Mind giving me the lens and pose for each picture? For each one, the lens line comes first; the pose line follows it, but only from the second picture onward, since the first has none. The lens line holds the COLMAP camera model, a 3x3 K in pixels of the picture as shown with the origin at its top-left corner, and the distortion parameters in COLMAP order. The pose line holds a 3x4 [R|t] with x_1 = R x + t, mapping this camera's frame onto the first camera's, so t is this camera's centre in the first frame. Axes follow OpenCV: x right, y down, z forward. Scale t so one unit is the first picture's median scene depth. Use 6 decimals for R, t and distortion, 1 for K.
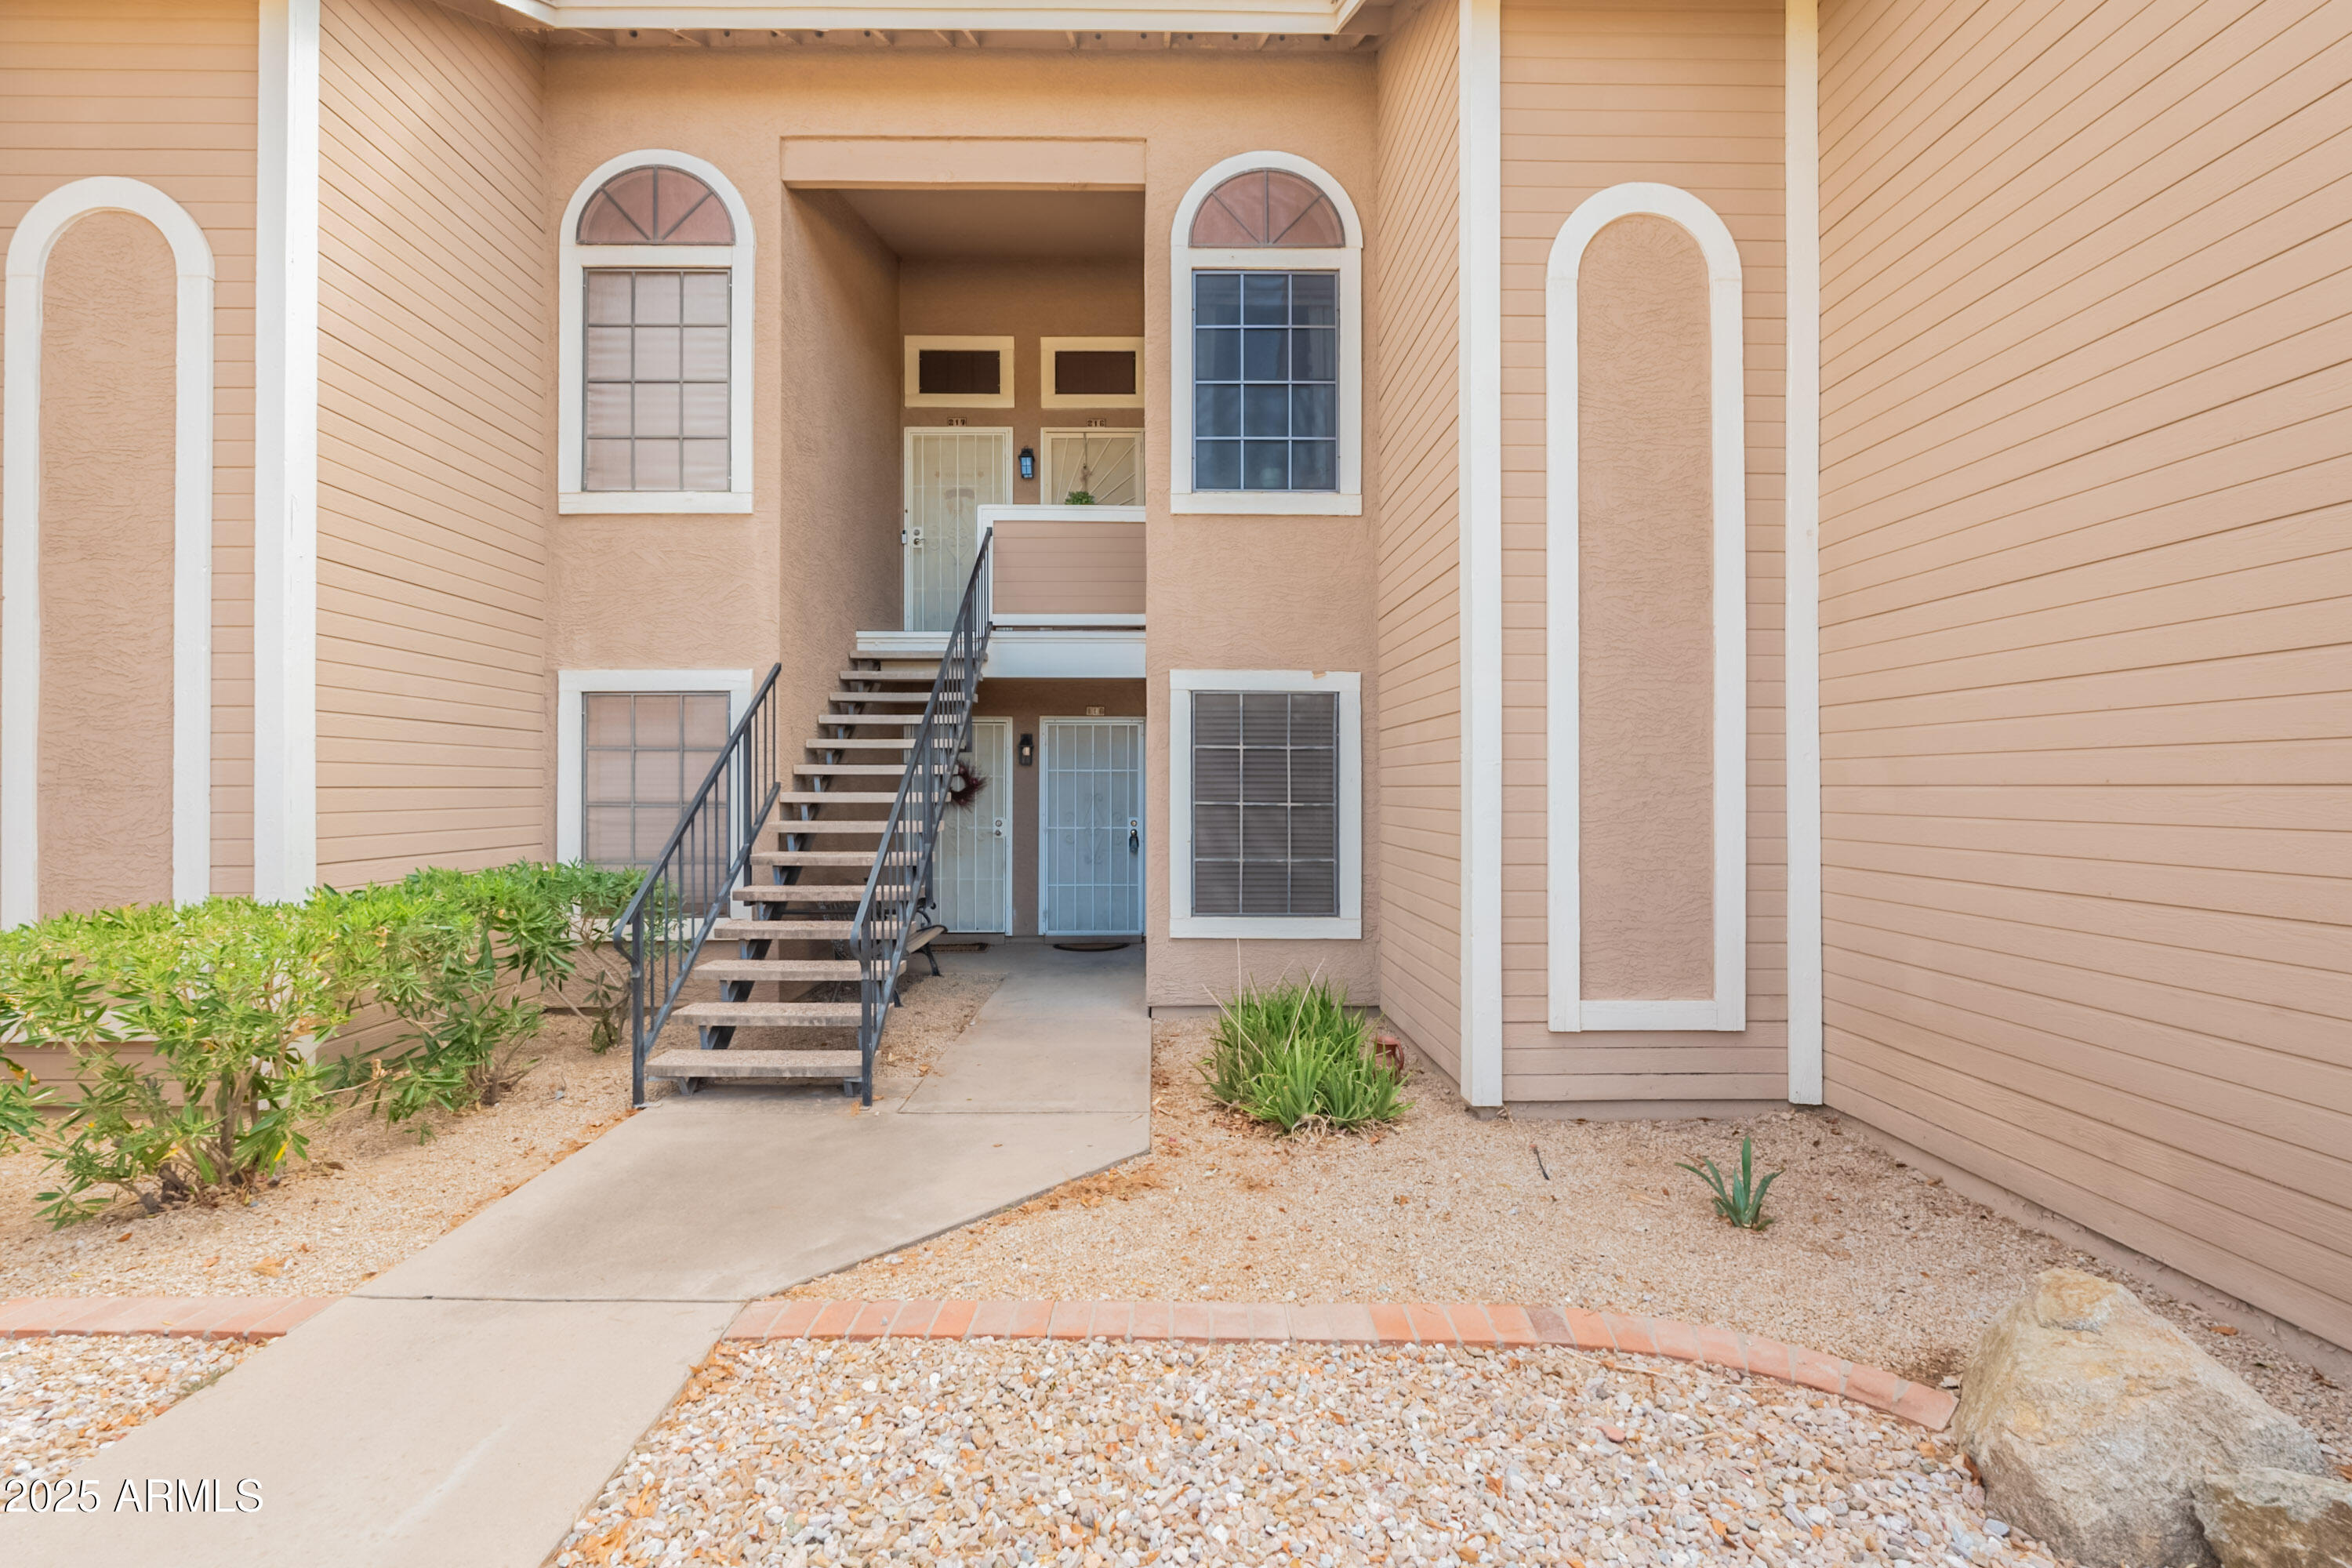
lens RADIAL K [[1061.3, 0, 1152.9], [0, 1061.3, 780.3], [0, 0, 1]] dist [-0.003439, -0.000120]
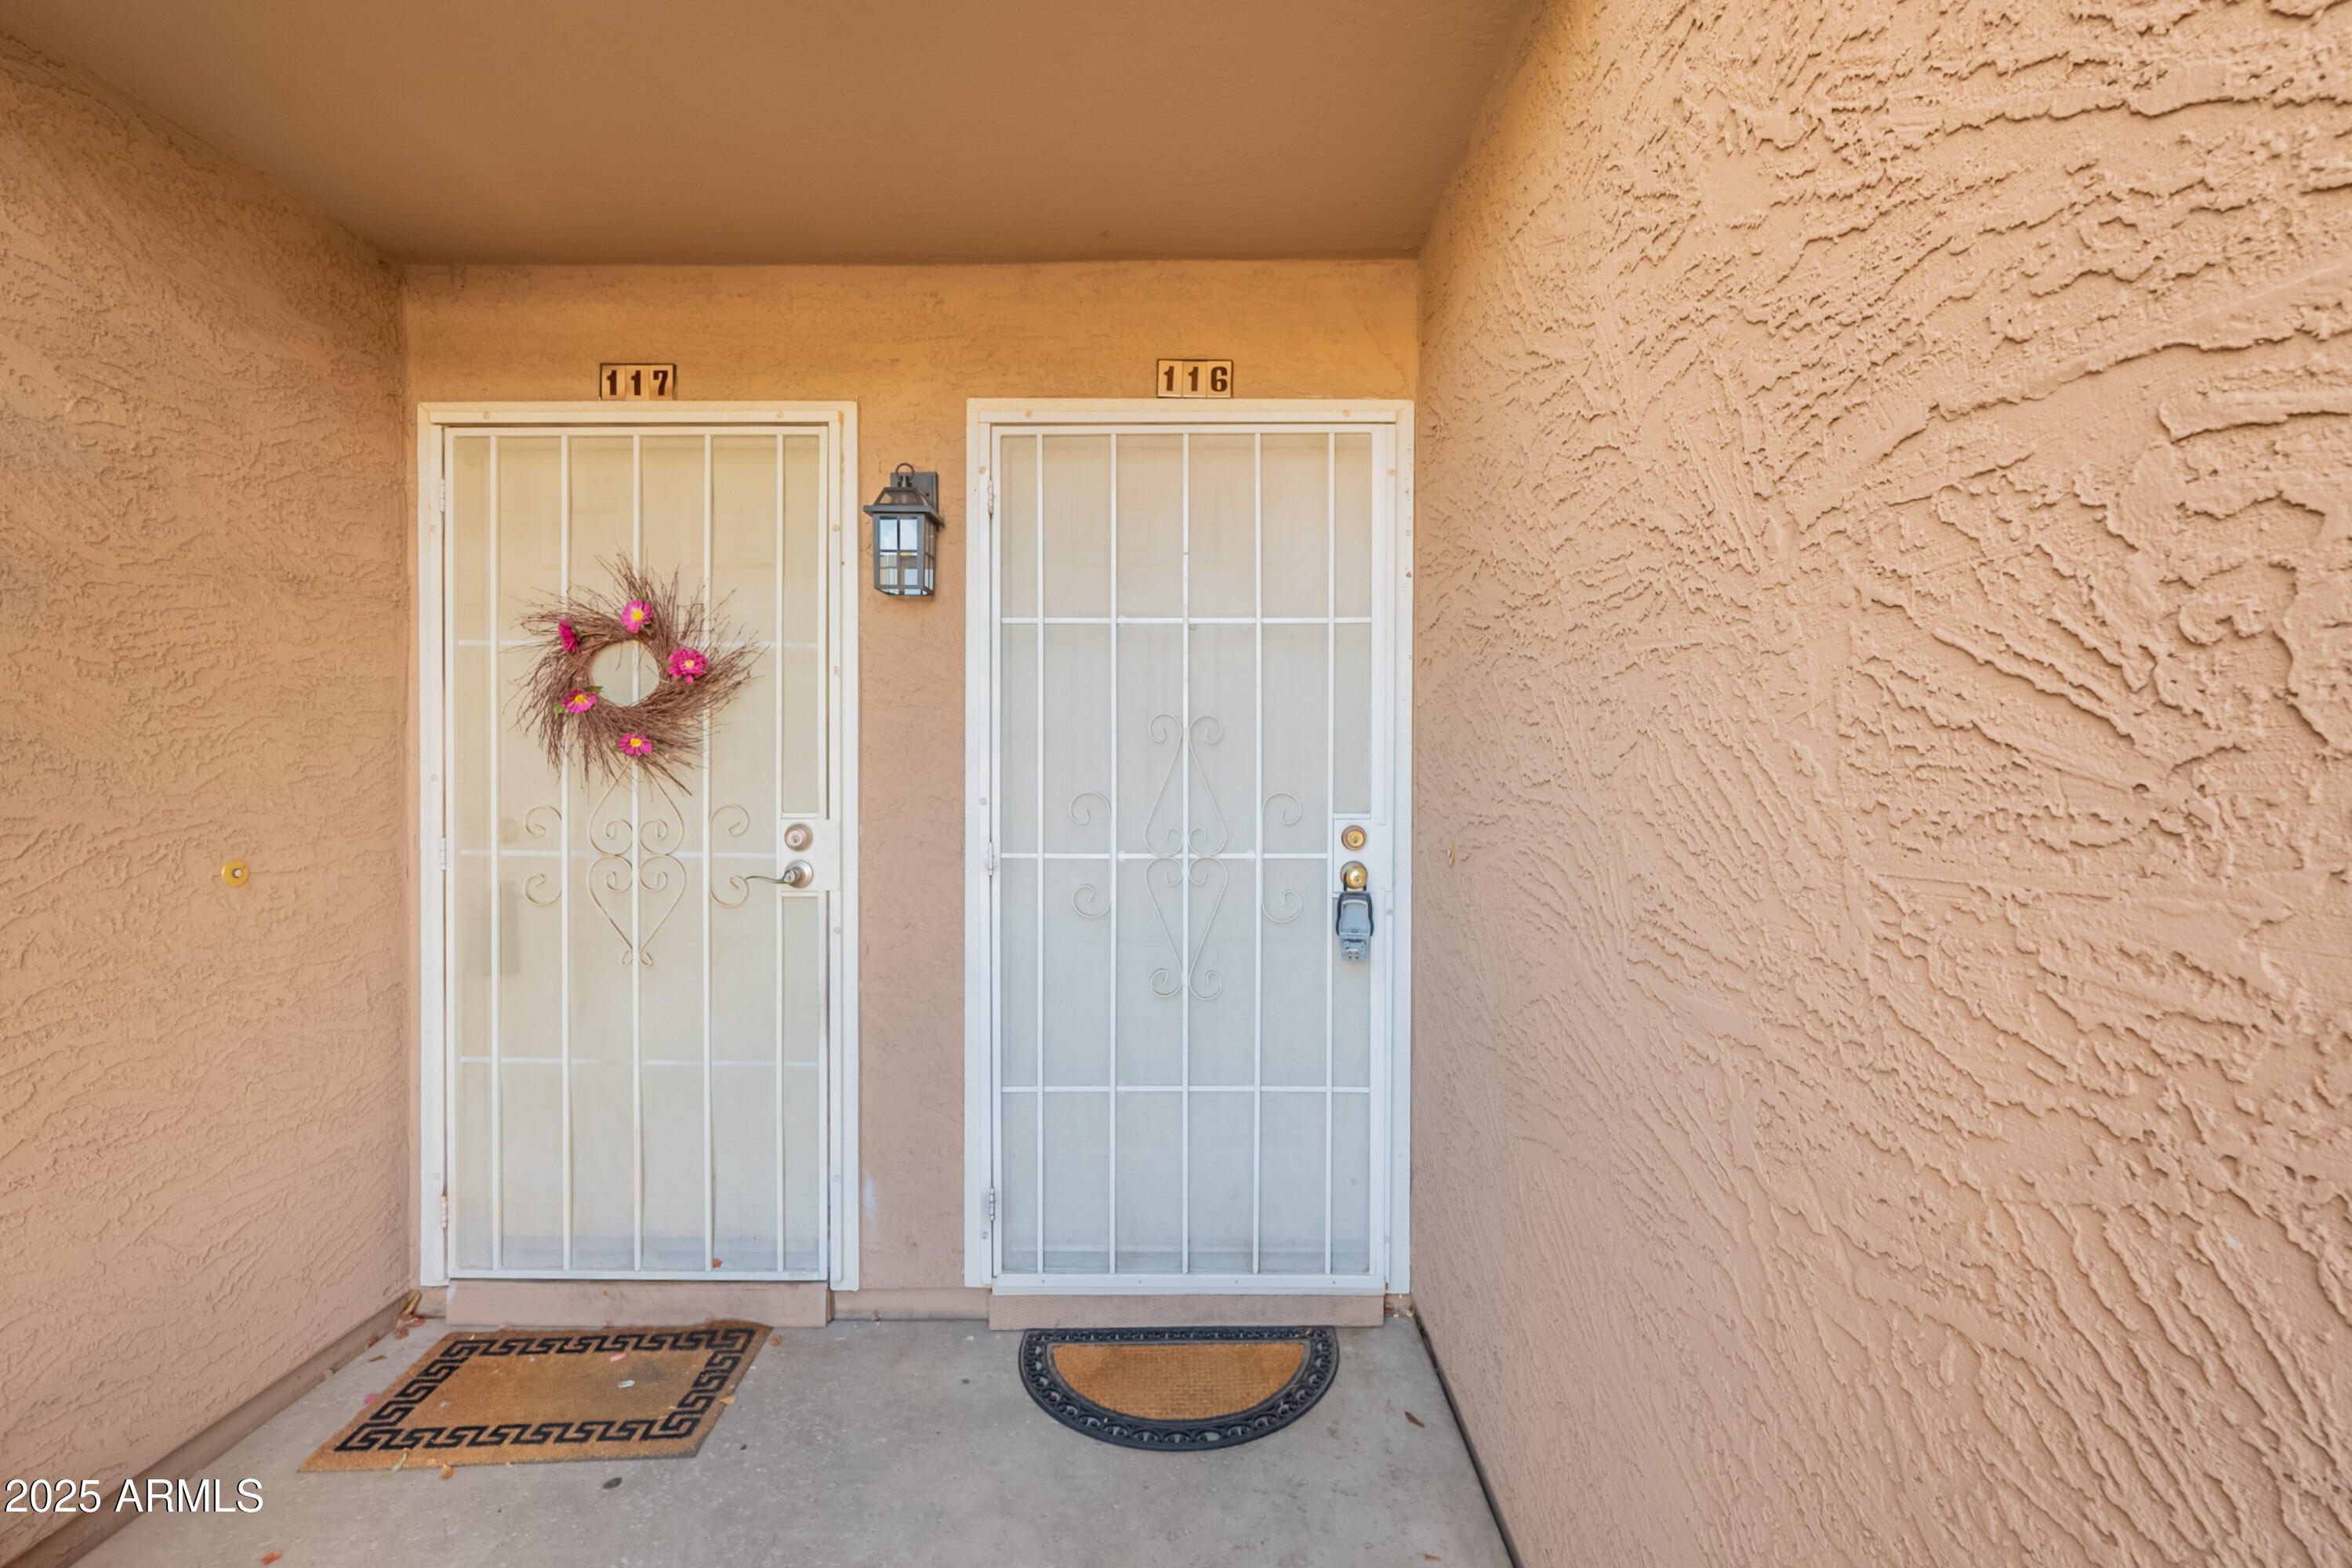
lens RADIAL K [[1076.9, 0, 1133.6], [0, 1076.9, 783.8], [0, 0, 1]] dist [-0.003419, -0.000928]
pose [[0.999645, 0.000811, -0.026648, -0.091212], [-0.000450, 0.999908, 0.013530, 0.036651], [0.026657, -0.013513, 0.999553, 1.117180]]
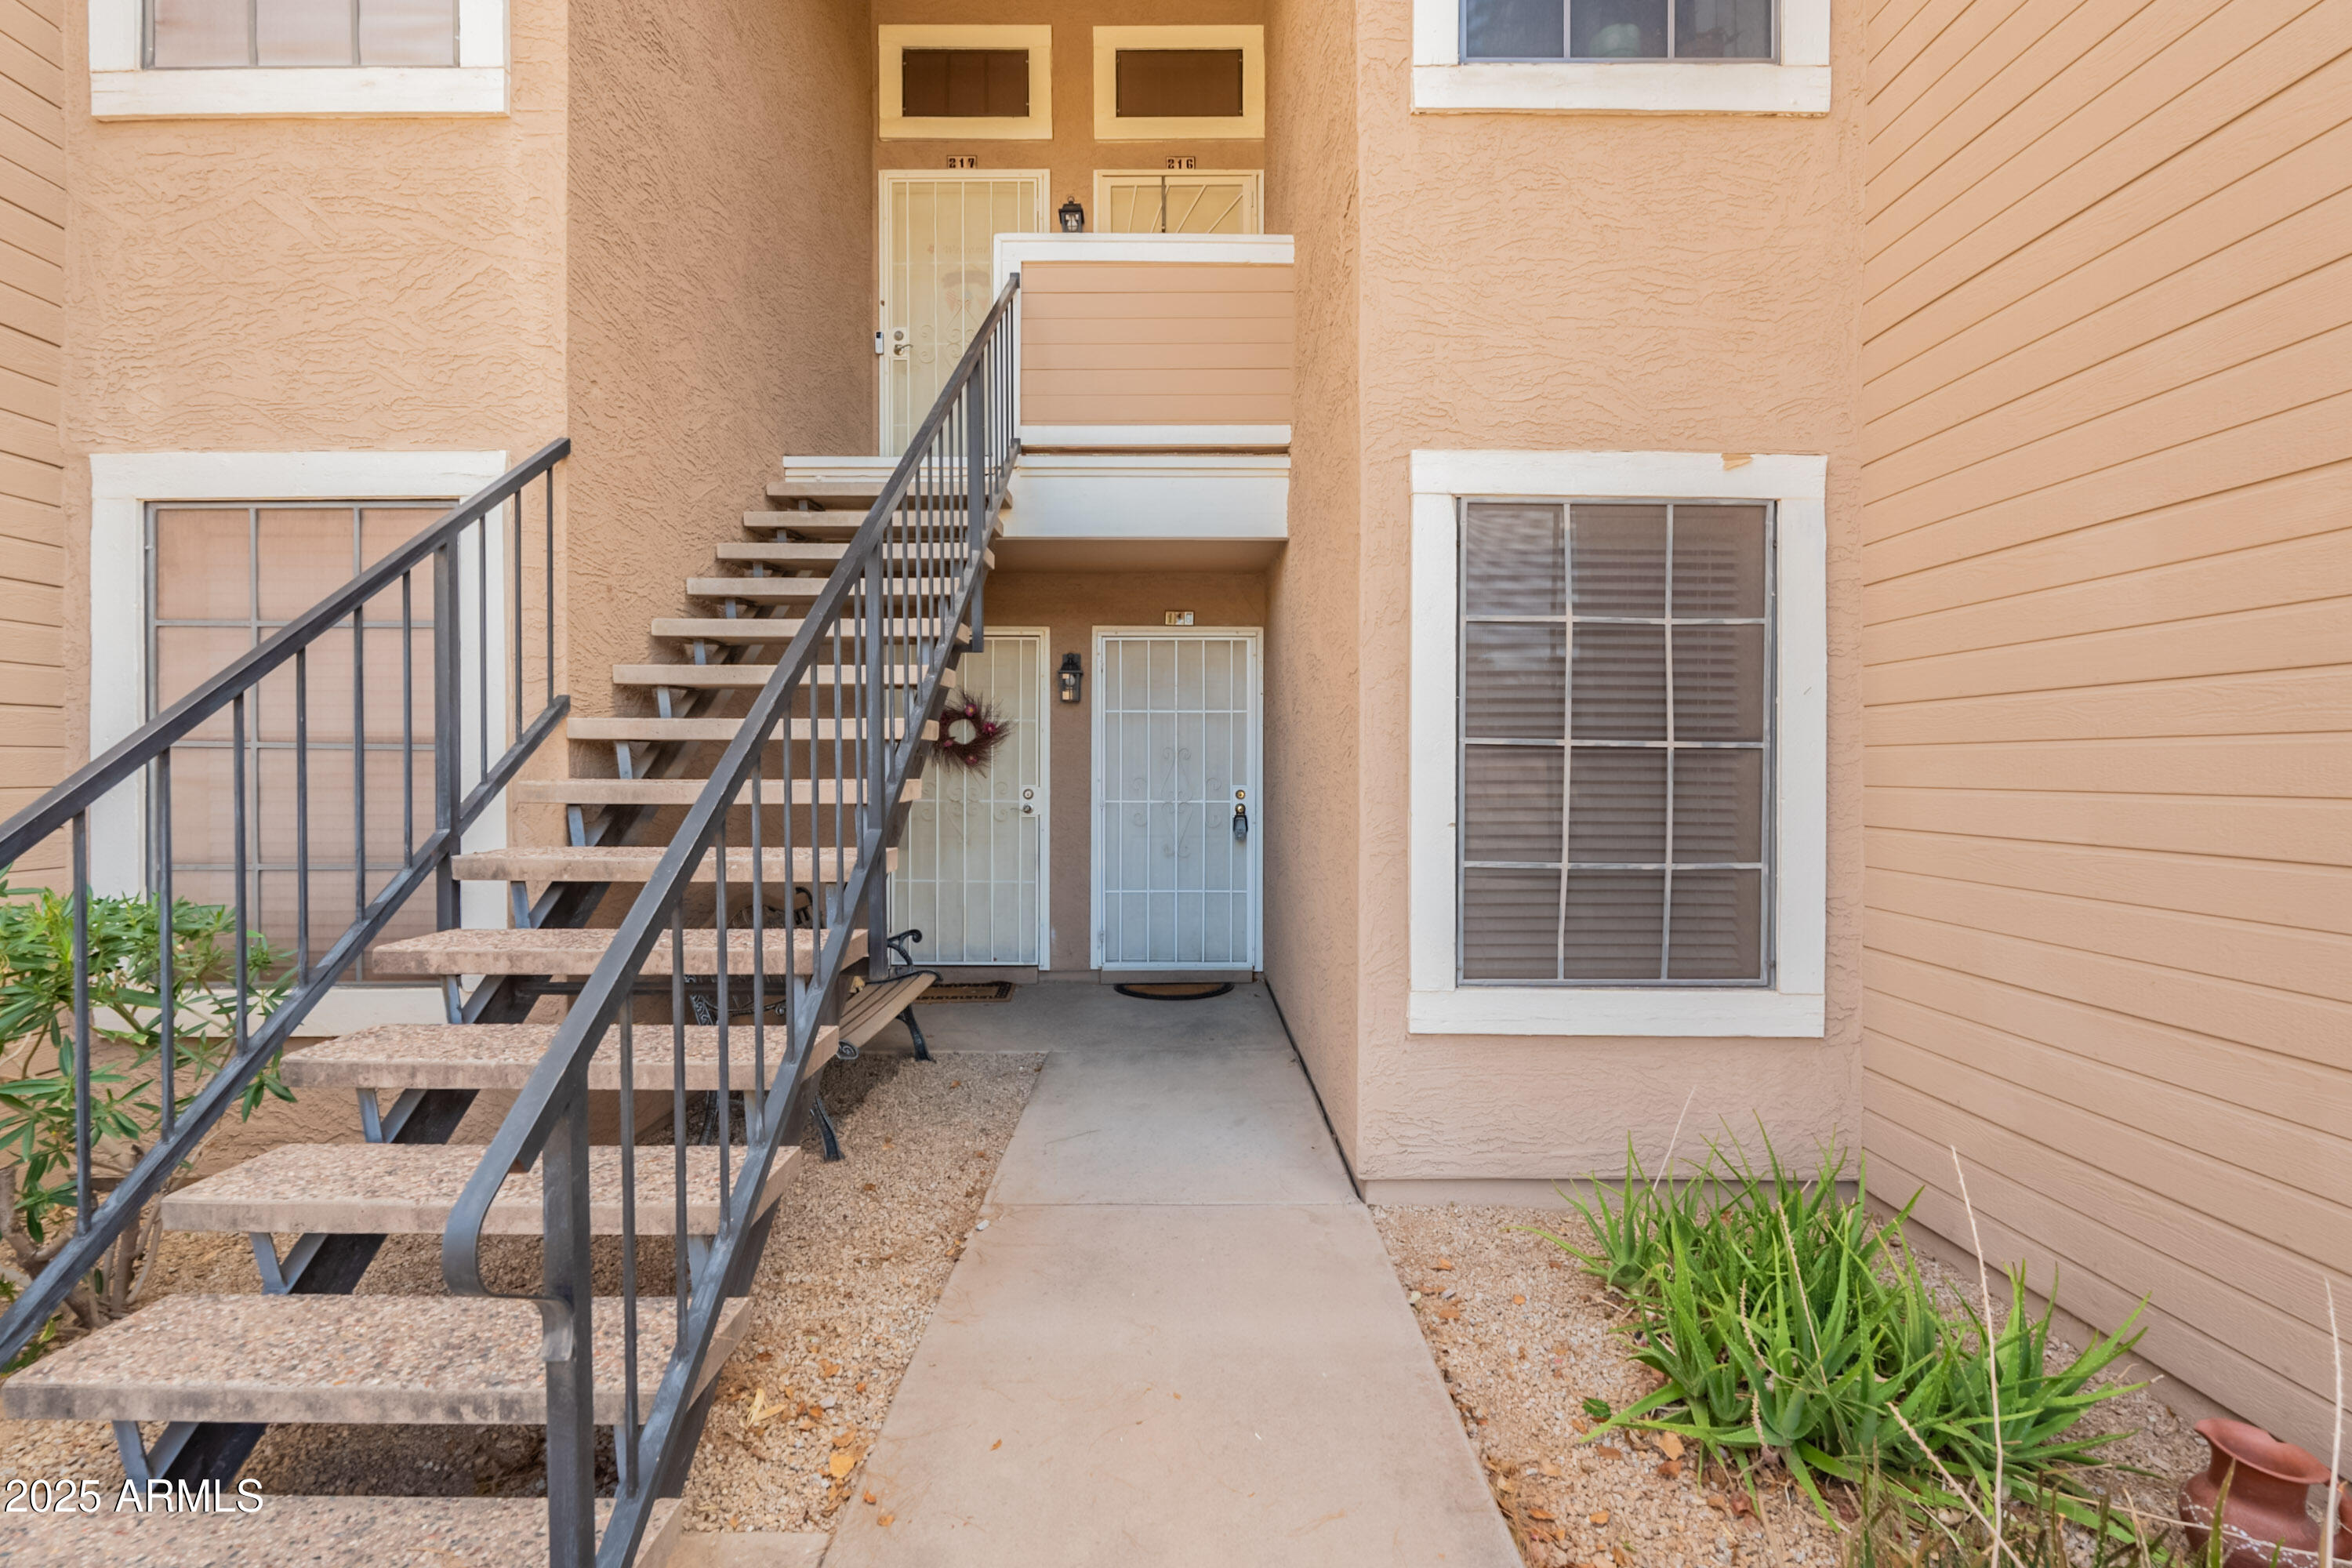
lens RADIAL K [[1061.3, 0, 1152.9], [0, 1061.3, 780.3], [0, 0, 1]] dist [-0.003439, -0.000120]
pose [[0.999846, 0.001220, -0.017479, -0.087408], [-0.000900, 0.999832, 0.018292, 0.030041], [0.017498, -0.018273, 0.999680, 0.537956]]
